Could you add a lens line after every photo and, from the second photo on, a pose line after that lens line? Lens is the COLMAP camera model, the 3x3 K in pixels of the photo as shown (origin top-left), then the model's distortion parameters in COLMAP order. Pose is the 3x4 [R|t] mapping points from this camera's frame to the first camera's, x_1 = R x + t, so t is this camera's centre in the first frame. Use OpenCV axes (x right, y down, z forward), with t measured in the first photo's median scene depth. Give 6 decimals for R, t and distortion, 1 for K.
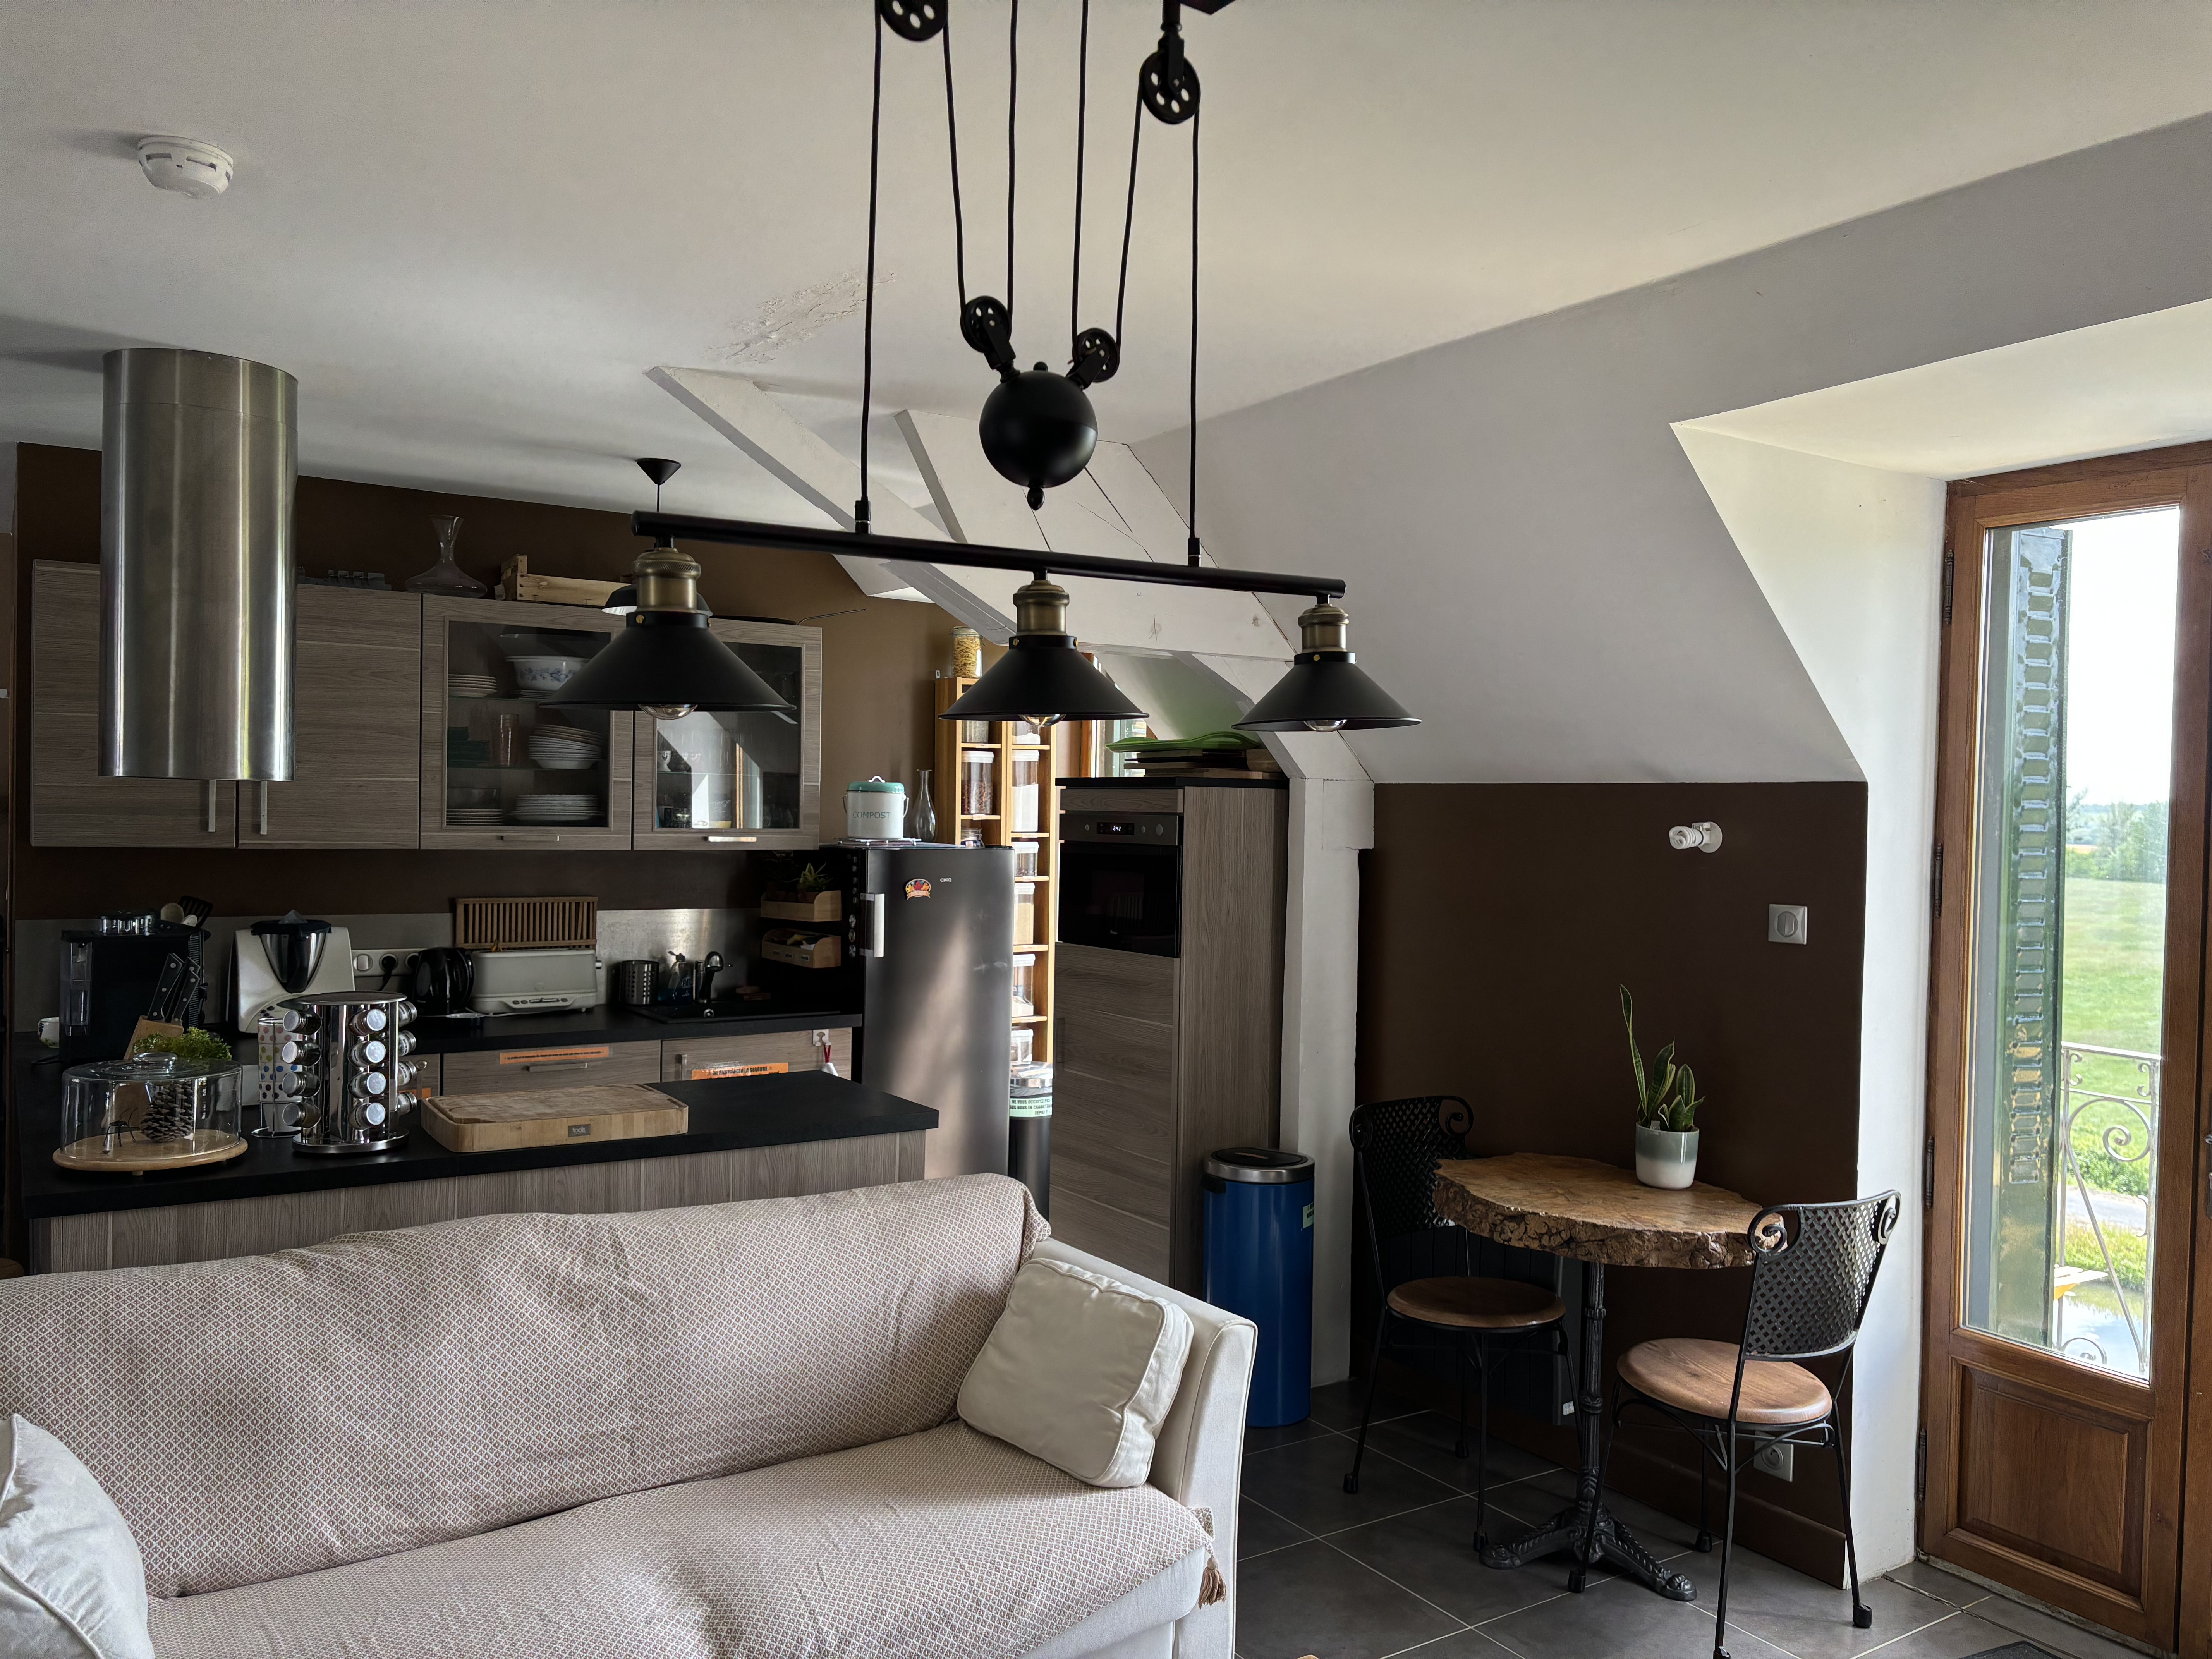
lens RADIAL K [[1688.4, 0, 1106.0], [0, 1688.4, 829.5], [0, 0, 1]] dist [-0.001680, -0.000160]
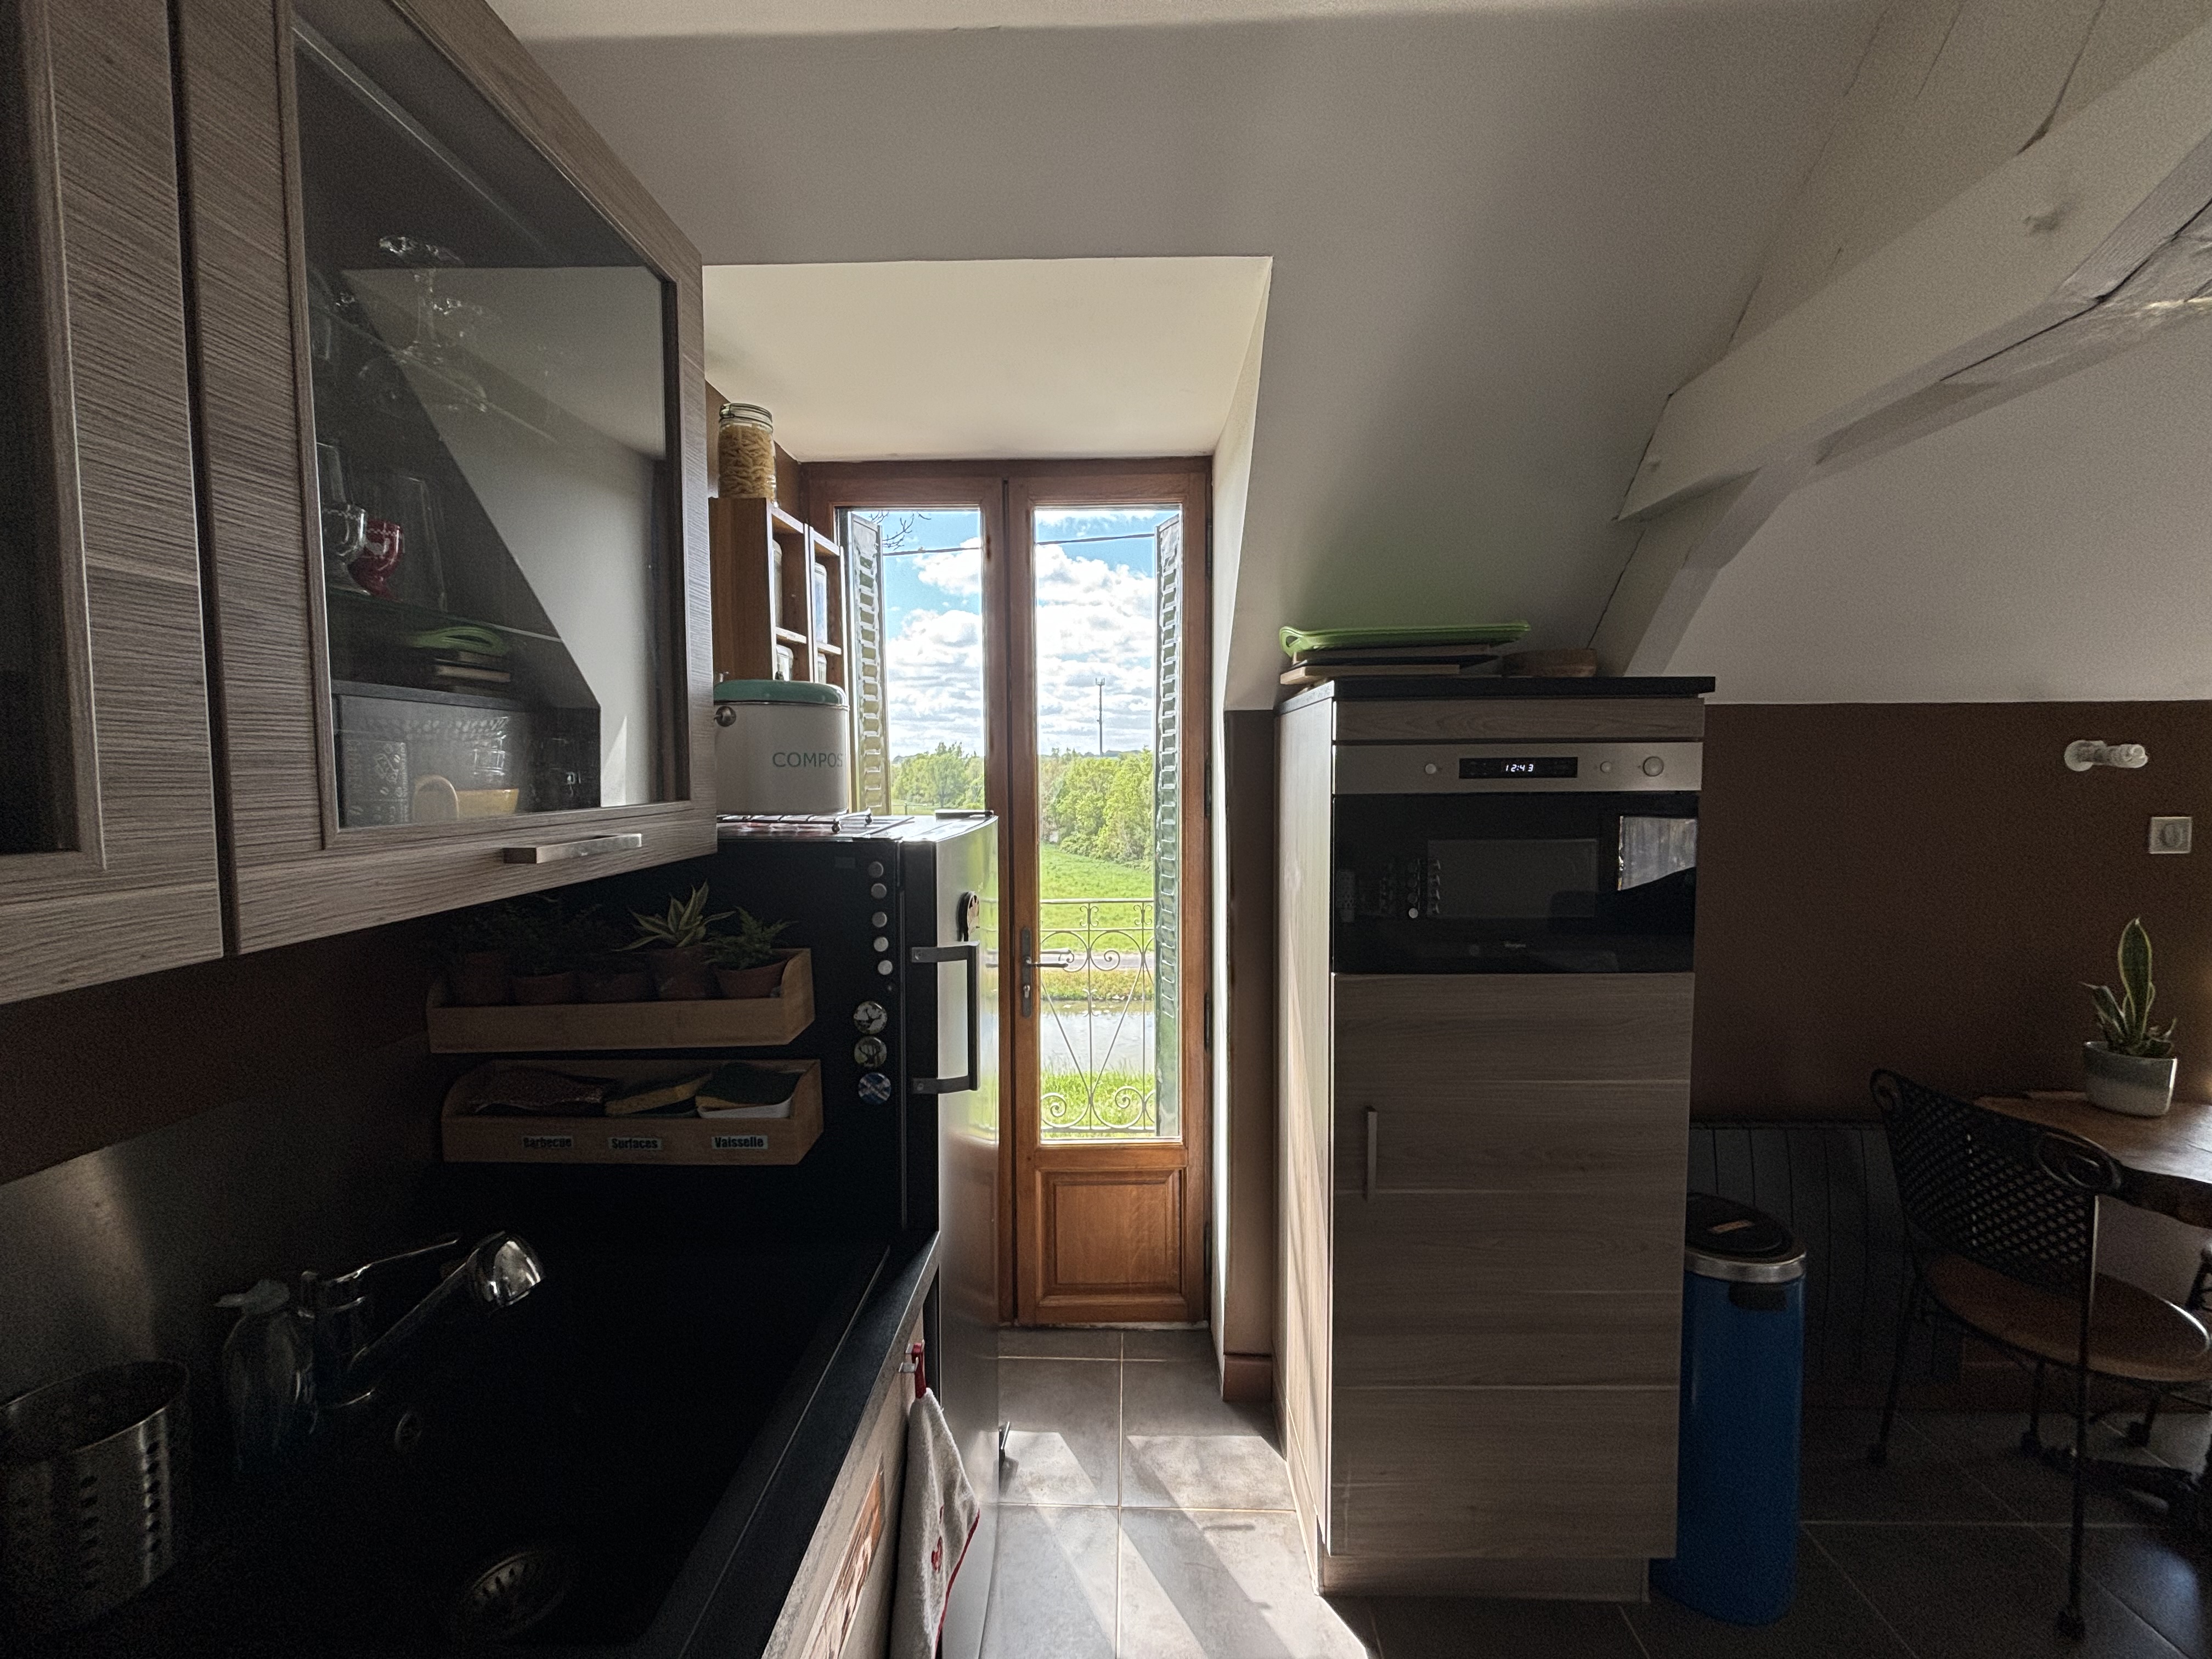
lens RADIAL K [[866.2, 0, 1106.0], [0, 866.2, 829.5], [0, 0, 1]] dist [0.000218, 0.000168]
pose [[0.582932, -0.078023, 0.808766, -0.284338], [0.028741, 0.996736, 0.075440, -0.005682], [-0.812012, -0.020732, 0.583272, 0.831250]]
